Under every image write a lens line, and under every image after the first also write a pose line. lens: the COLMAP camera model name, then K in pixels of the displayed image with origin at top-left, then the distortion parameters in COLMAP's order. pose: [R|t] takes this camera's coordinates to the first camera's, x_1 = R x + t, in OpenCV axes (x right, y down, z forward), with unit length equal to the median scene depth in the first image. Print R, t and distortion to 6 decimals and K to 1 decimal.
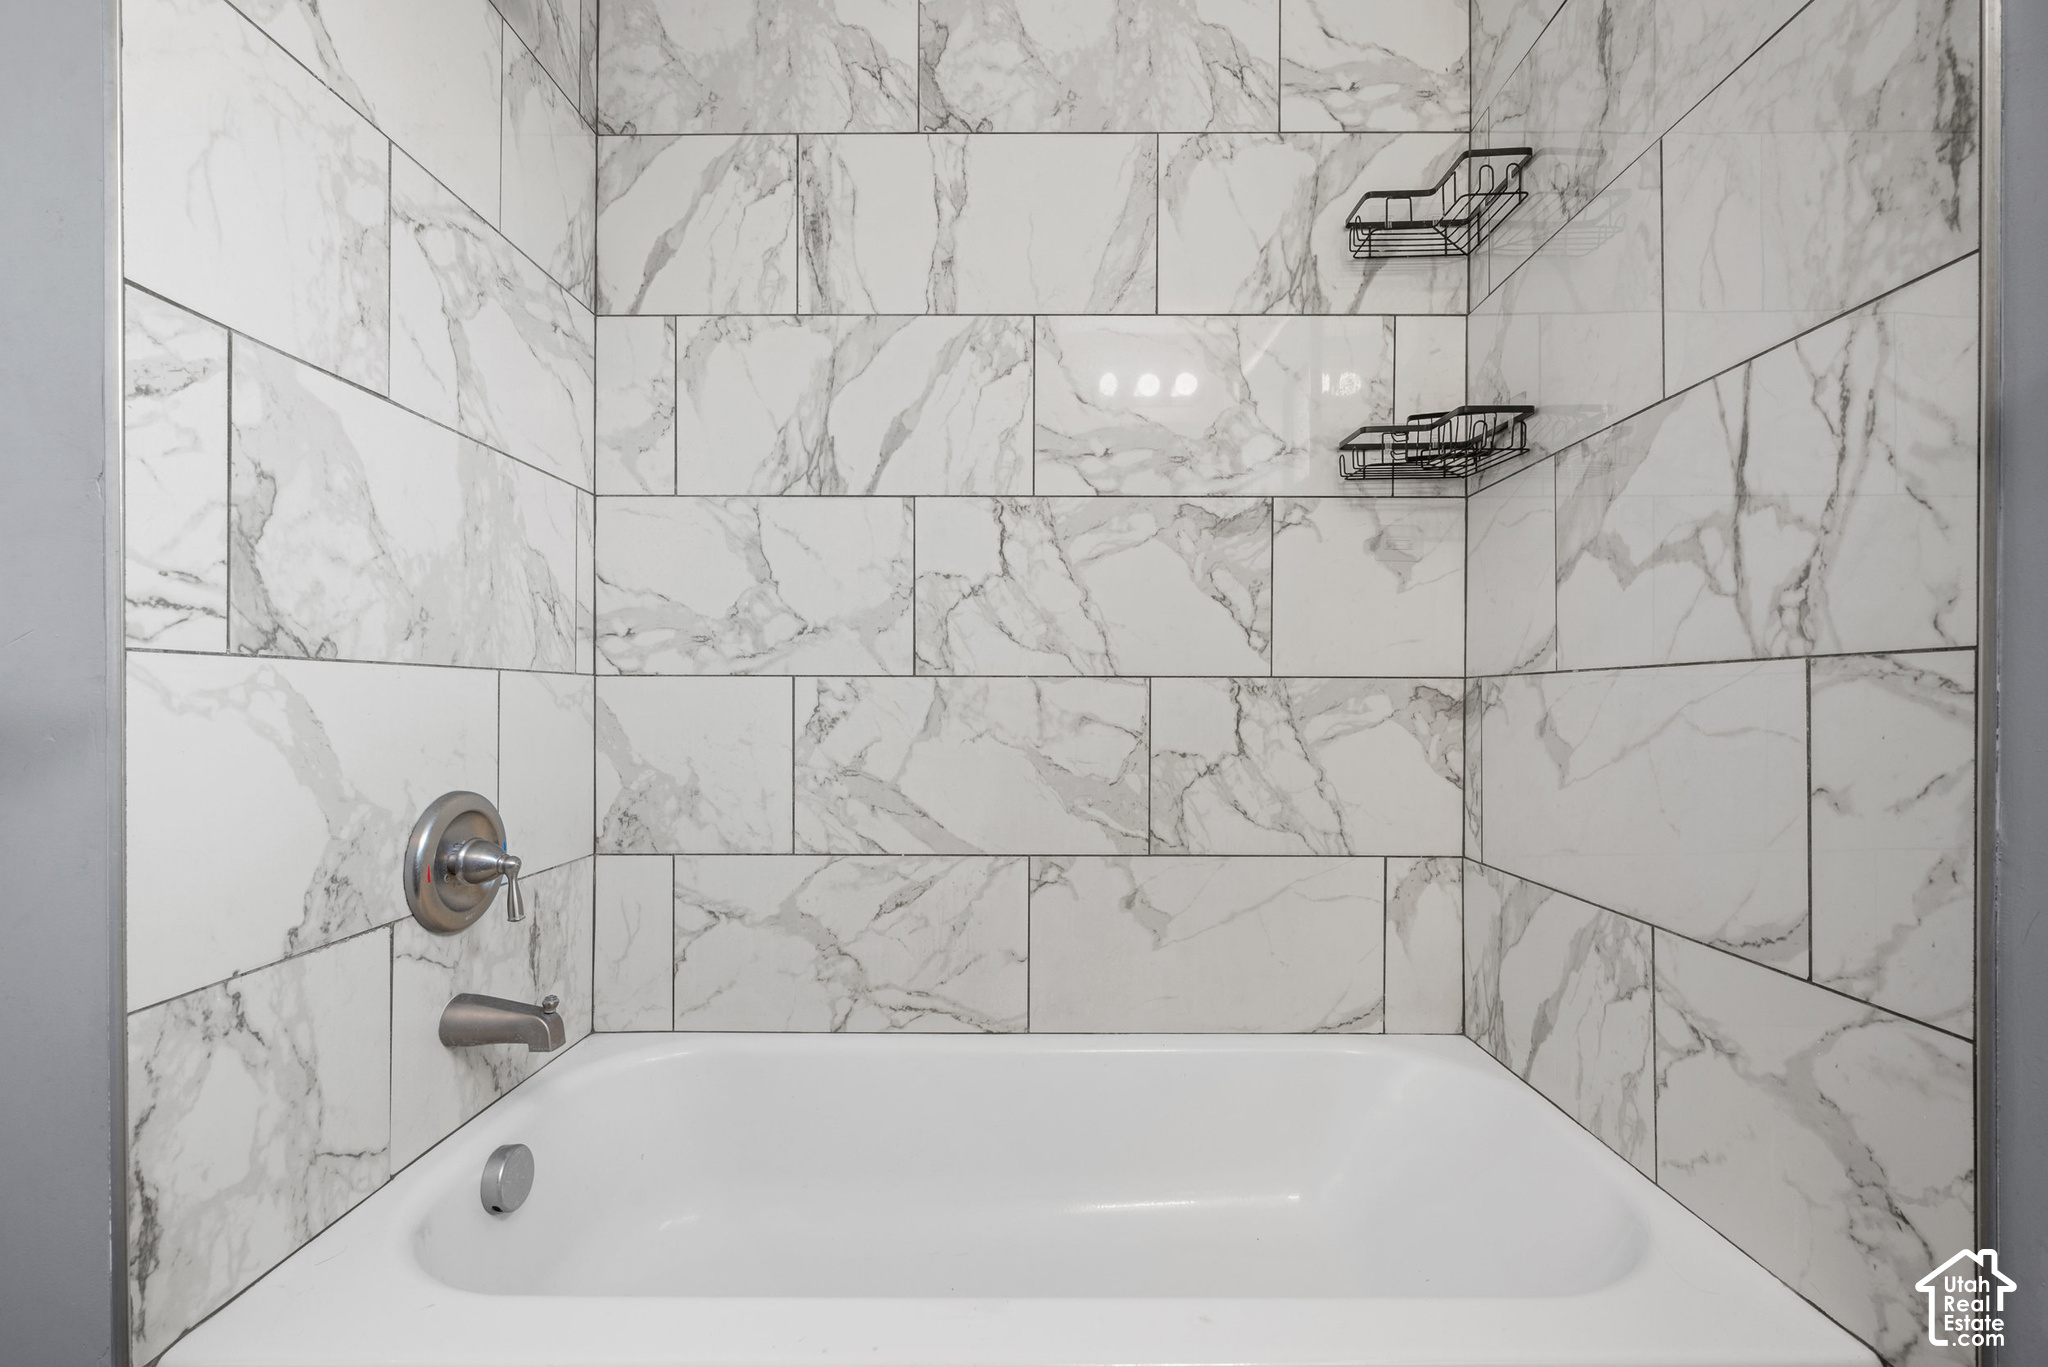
lens RADIAL K [[868.6, 0, 1029.5], [0, 868.6, 693.8], [0, 0, 1]] dist [-0.002893, 0.000665]
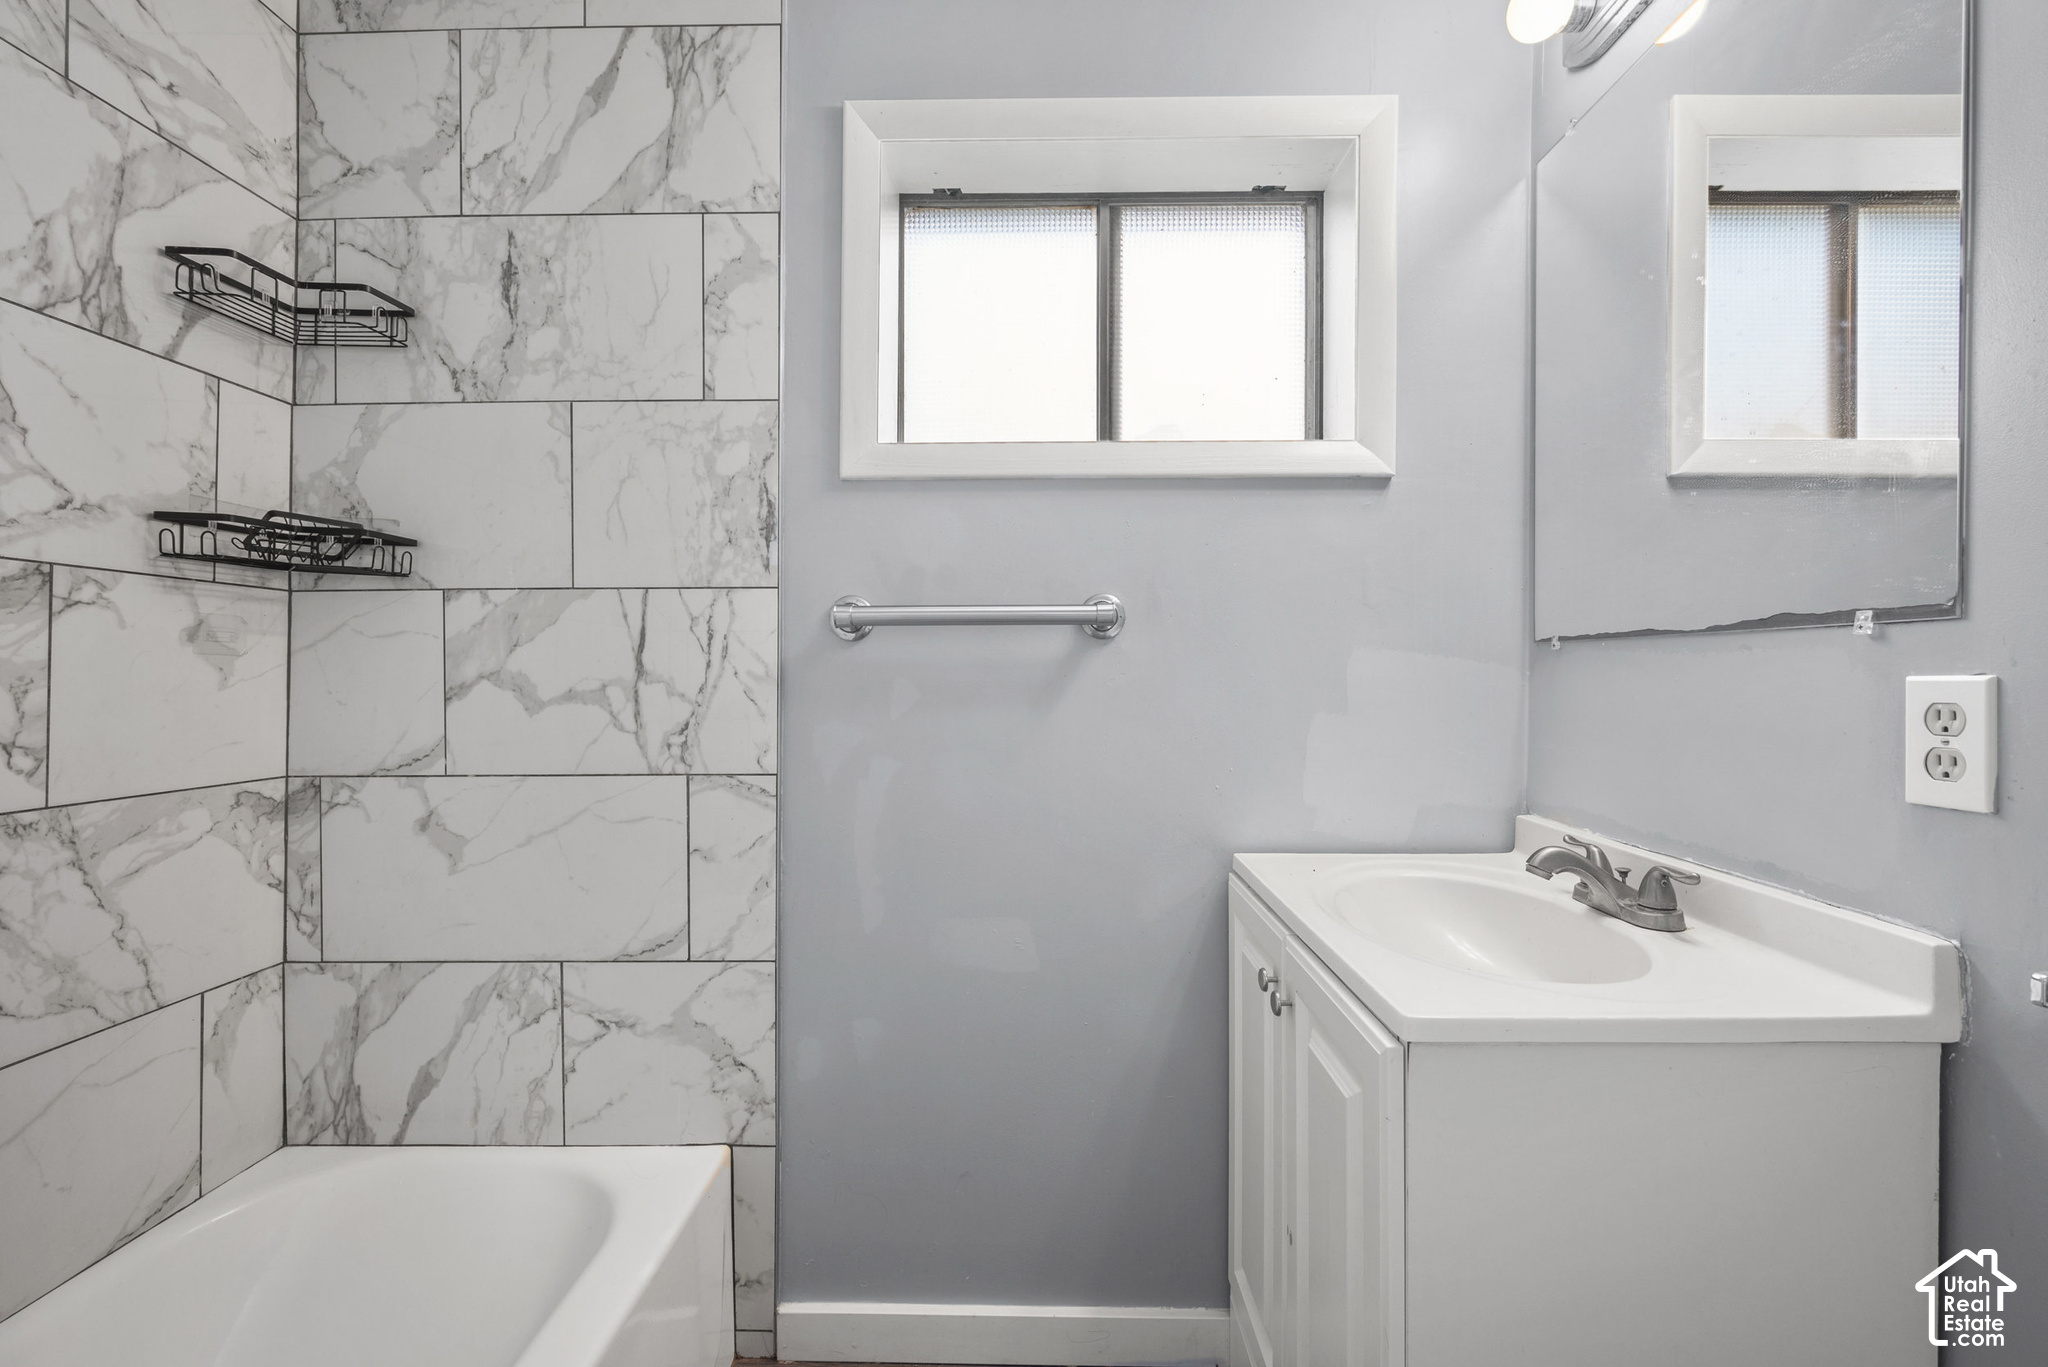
lens RADIAL K [[817.1, 0, 1027.3], [0, 817.1, 672.2], [0, 0, 1]] dist [-0.000825, -0.000237]
pose [[0.010689, 0.004821, 0.999931, -0.529132], [-0.000788, 0.999988, -0.004813, -0.172866], [-0.999943, -0.000736, 0.010693, 0.214028]]
